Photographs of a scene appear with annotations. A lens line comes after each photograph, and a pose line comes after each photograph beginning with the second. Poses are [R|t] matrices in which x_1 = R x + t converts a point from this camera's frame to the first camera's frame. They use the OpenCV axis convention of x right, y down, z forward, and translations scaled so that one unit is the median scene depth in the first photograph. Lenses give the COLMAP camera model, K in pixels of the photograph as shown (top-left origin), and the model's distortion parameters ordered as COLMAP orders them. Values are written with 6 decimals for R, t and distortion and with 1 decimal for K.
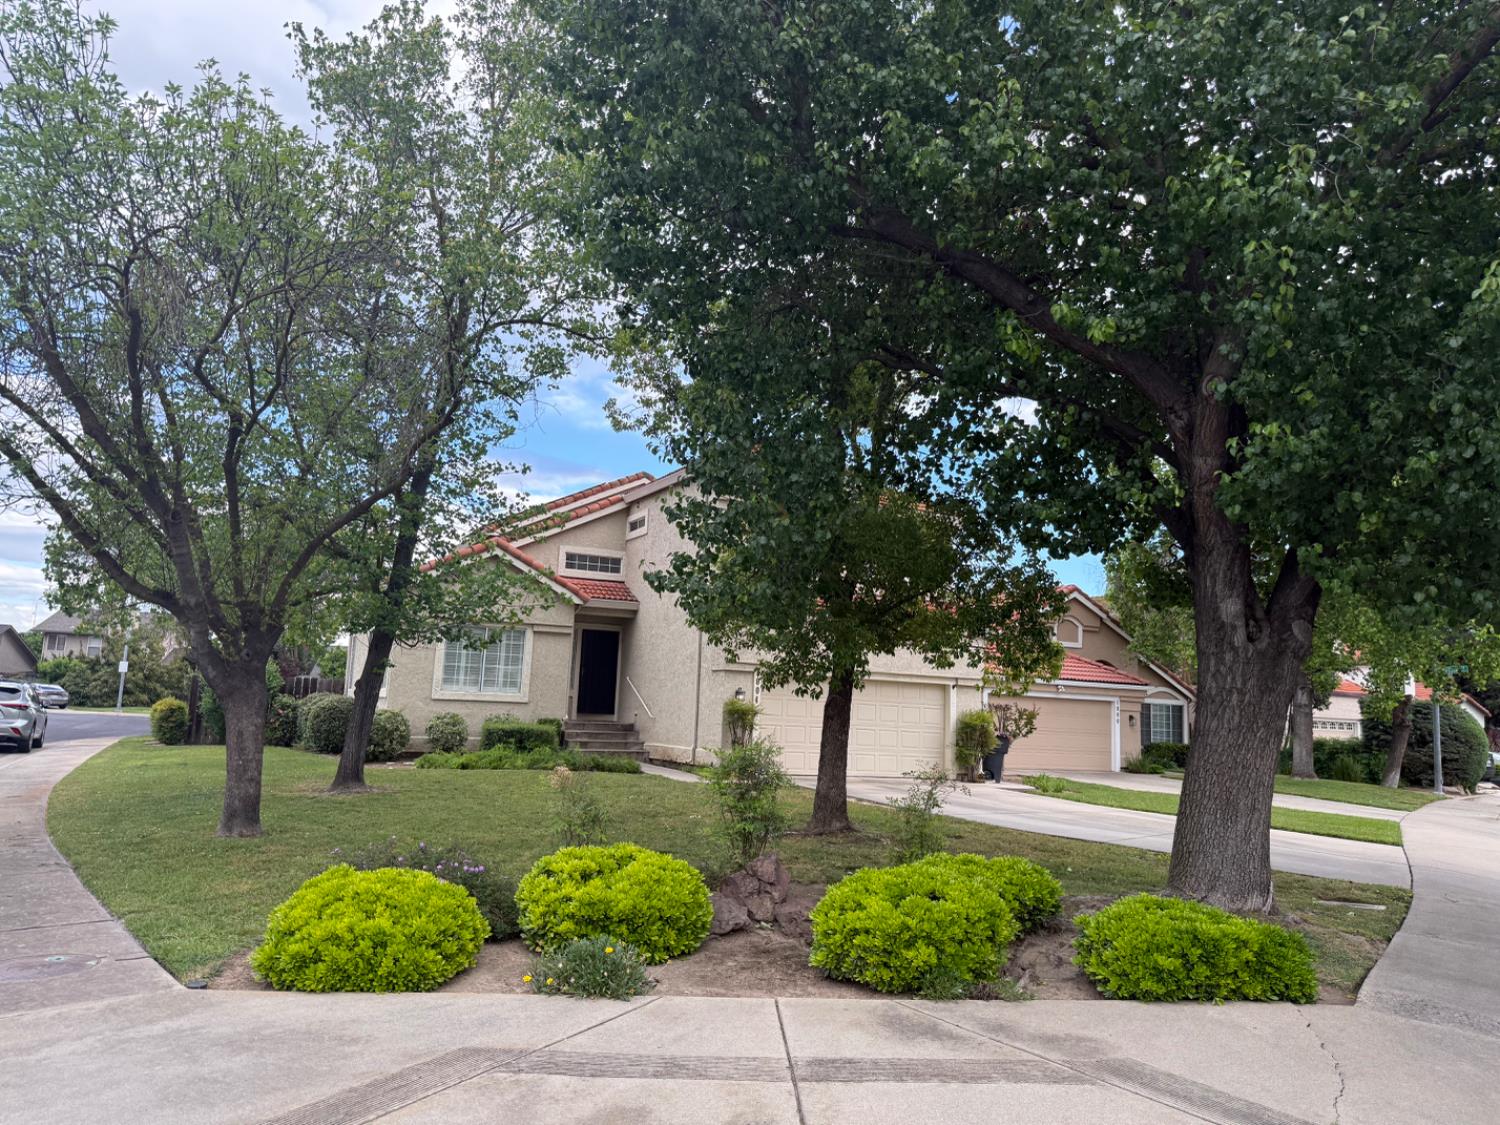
lens RADIAL K [[1119.9, 0, 766.9], [0, 1119.9, 565.0], [0, 0, 1]] dist [0.095227, -0.252970]
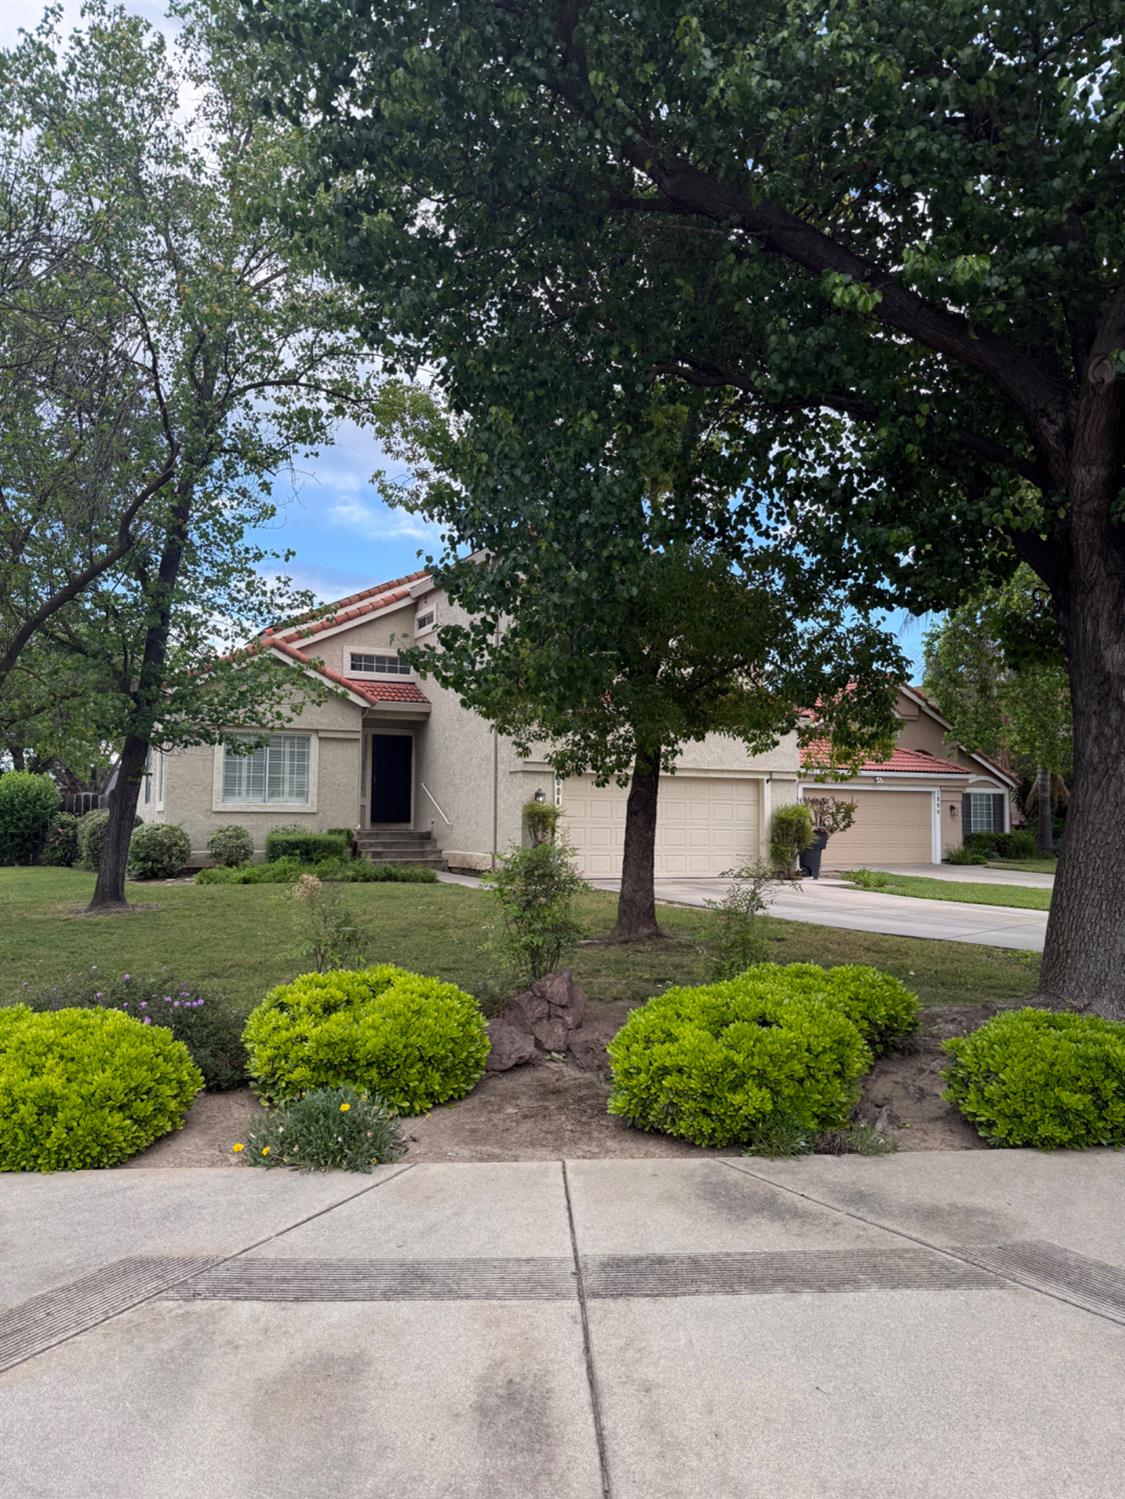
lens RADIAL K [[1119.1, 0, 563.1], [0, 1119.1, 806.9], [0, 0, 1]] dist [0.095227, -0.252970]
pose [[0.999327, -0.034399, -0.012715, 0.017343], [0.035665, 0.992313, 0.118499, 0.035526], [0.008541, -0.118873, 0.992873, 0.178666]]
